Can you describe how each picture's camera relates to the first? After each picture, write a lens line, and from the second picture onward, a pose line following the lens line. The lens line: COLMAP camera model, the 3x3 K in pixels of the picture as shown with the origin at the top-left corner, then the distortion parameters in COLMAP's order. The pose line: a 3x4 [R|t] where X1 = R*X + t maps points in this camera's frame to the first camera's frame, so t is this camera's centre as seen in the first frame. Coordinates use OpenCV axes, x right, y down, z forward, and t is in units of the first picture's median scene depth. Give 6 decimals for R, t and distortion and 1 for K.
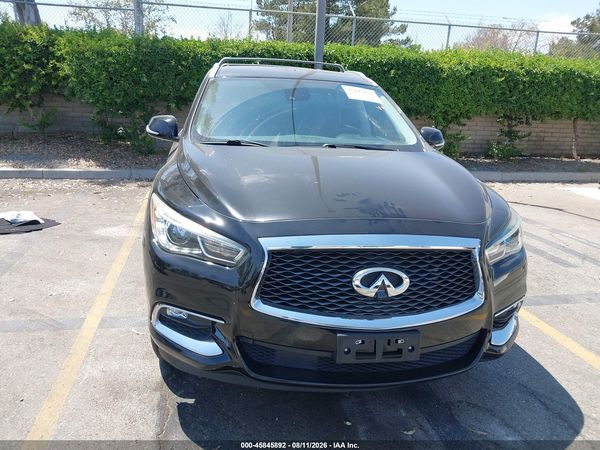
lens RADIAL K [[475.8, 0, 289.8], [0, 475.8, 225.0], [0, 0, 1]] dist [0.004437, -0.010248]
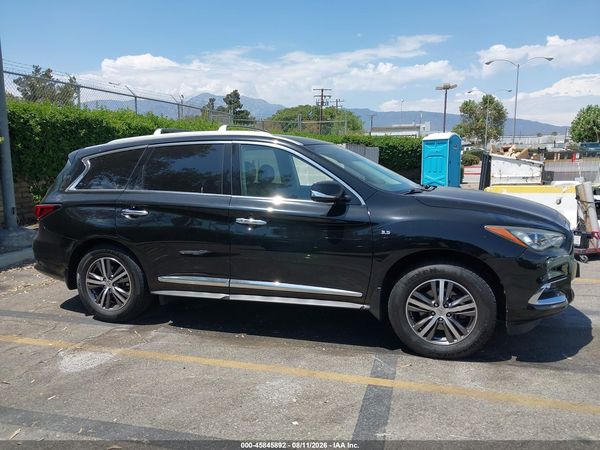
lens RADIAL K [[475.8, 0, 289.8], [0, 475.8, 225.0], [0, 0, 1]] dist [0.004437, -0.010248]
pose [[0.439531, -0.169290, 0.882130, -0.119613], [0.258625, 0.964341, 0.056204, -0.021824], [-0.860189, 0.203437, 0.467640, 0.051965]]
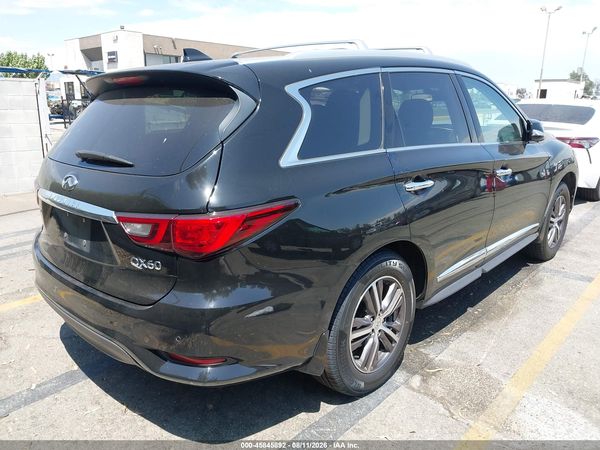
lens RADIAL K [[475.8, 0, 289.8], [0, 475.8, 225.0], [0, 0, 1]] dist [0.004437, -0.010248]
pose [[-0.603562, -0.233685, 0.762302, -0.074478], [0.190237, 0.886265, 0.422309, -0.056330], [-0.774289, 0.399907, -0.490460, 0.192367]]
